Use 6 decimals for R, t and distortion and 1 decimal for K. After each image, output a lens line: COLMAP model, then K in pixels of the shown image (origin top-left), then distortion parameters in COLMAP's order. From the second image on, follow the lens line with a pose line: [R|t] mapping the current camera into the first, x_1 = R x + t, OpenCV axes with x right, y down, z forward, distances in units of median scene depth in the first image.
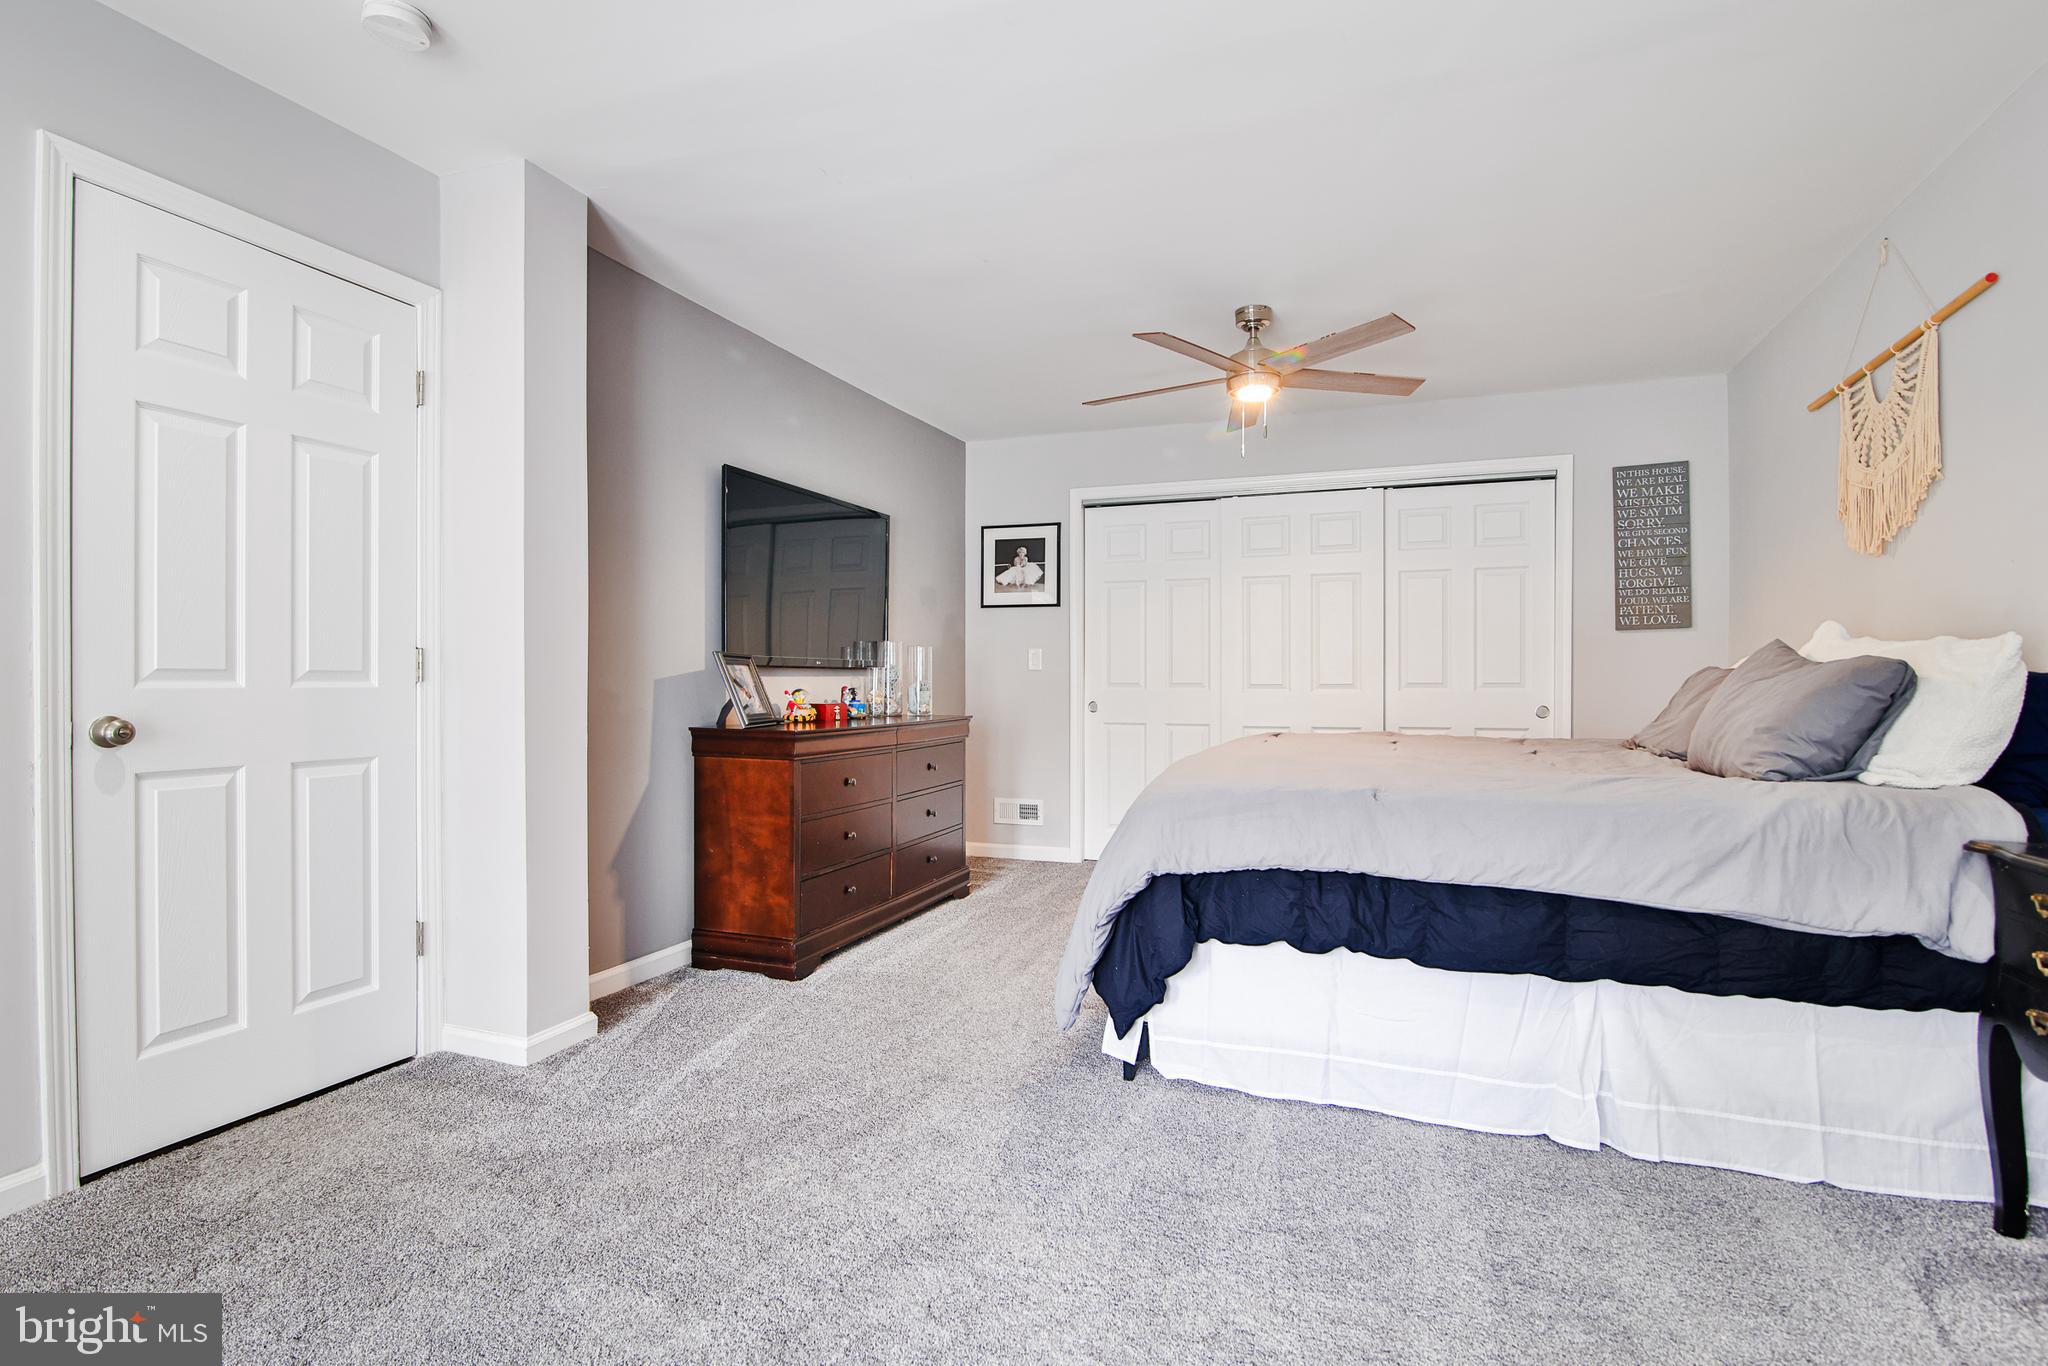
lens RADIAL K [[1011.7, 0, 1008.3], [0, 1011.7, 677.3], [0, 0, 1]] dist [-0.003137, -0.000575]
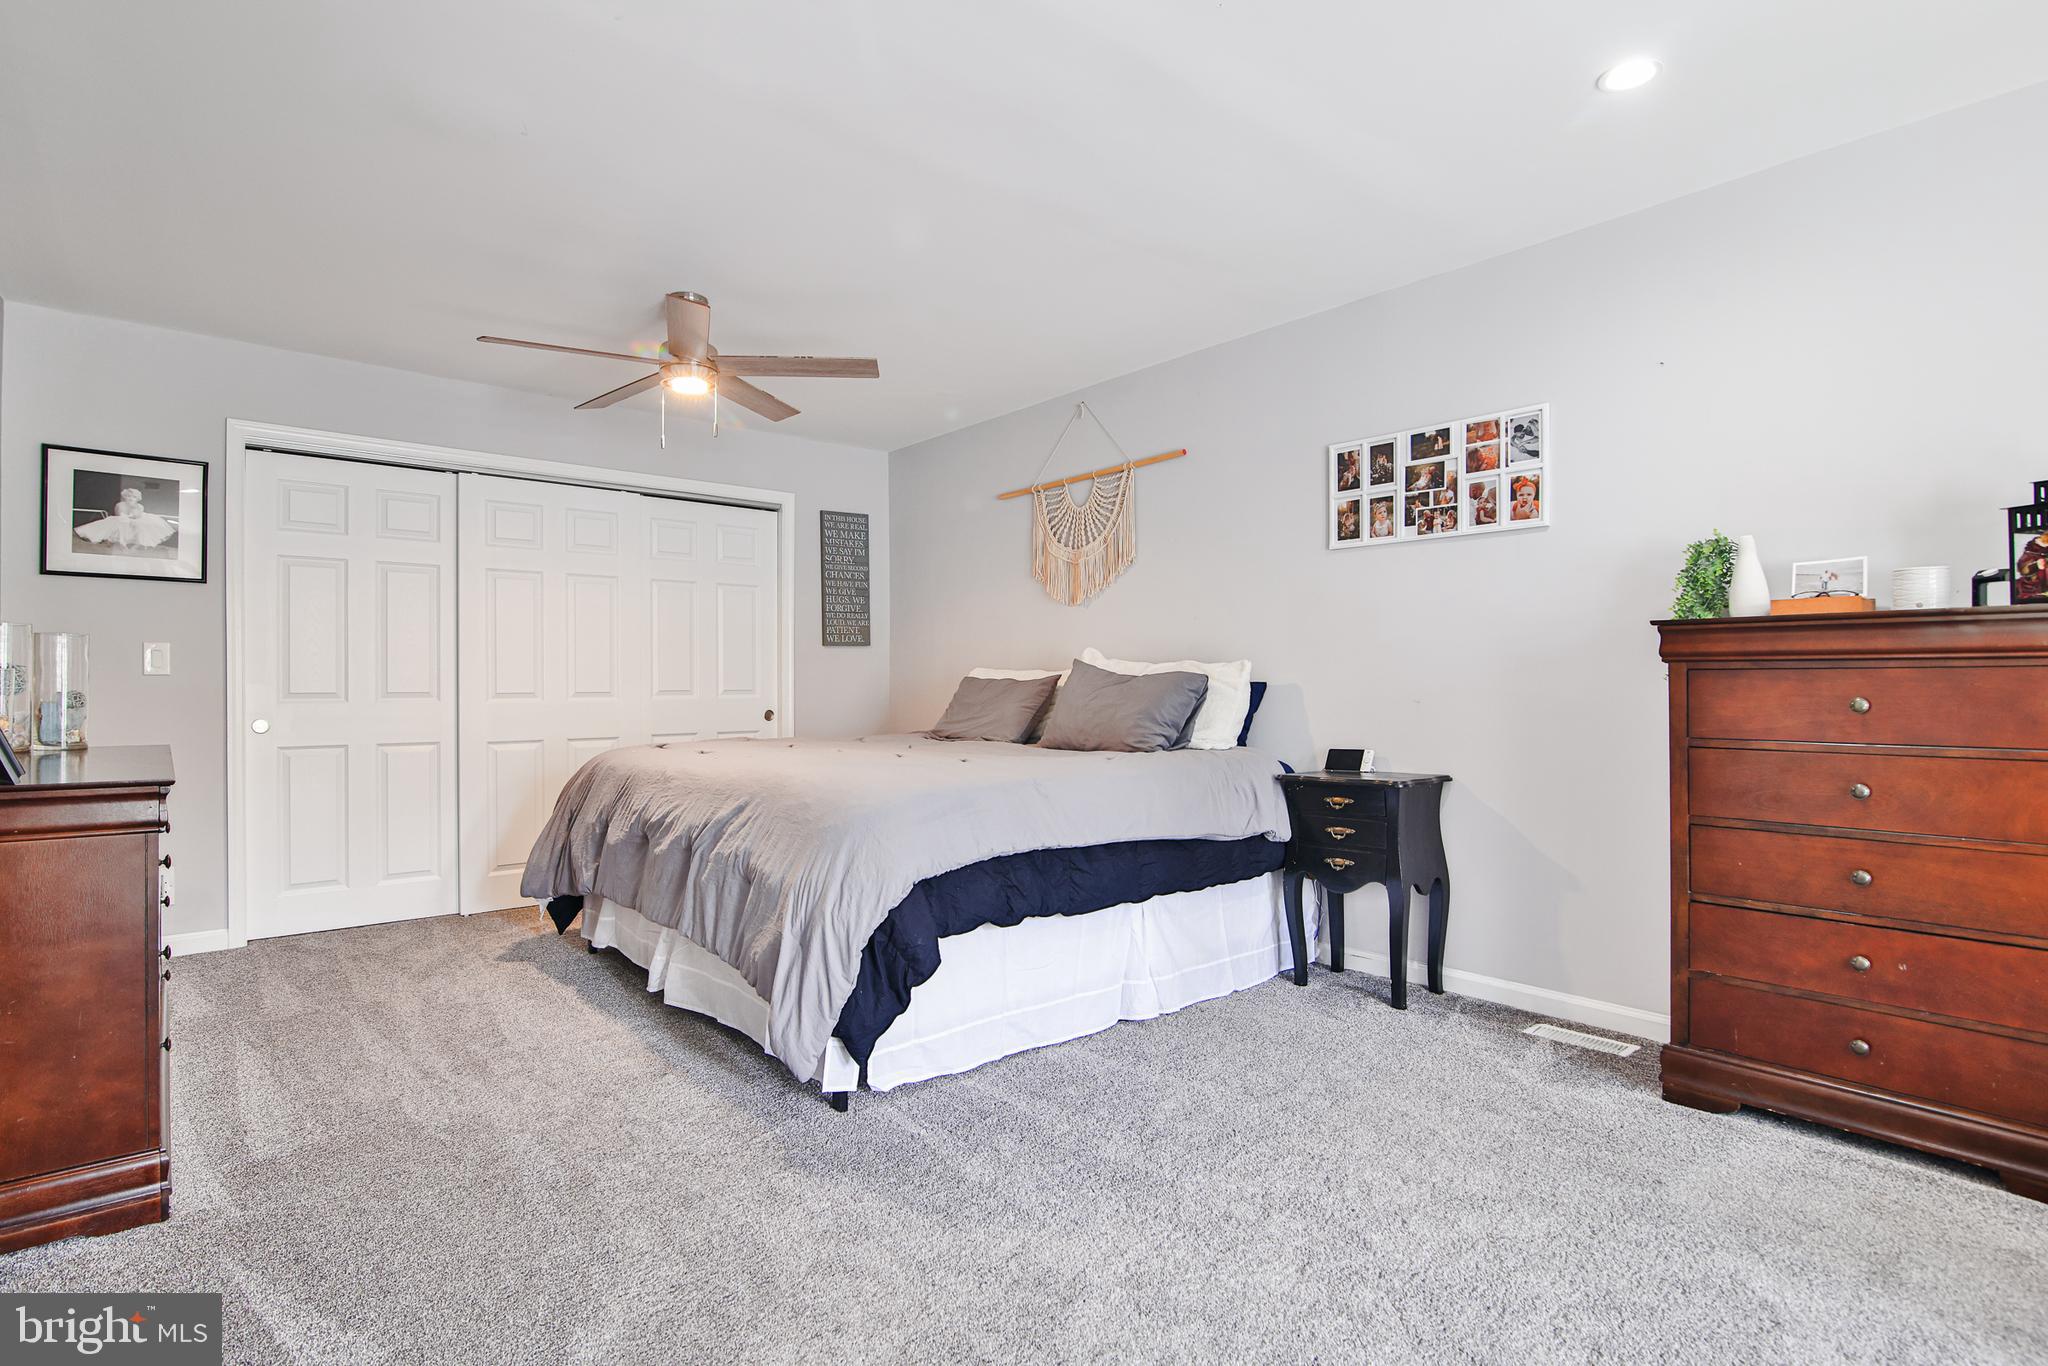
lens RADIAL K [[1011.7, 0, 1008.3], [0, 1011.7, 677.3], [0, 0, 1]] dist [-0.003137, -0.000575]
pose [[0.482084, 0.004988, 0.876111, -0.359699], [0.001083, 0.999980, -0.006289, -0.000761], [-0.876124, 0.003981, 0.482069, 0.229268]]
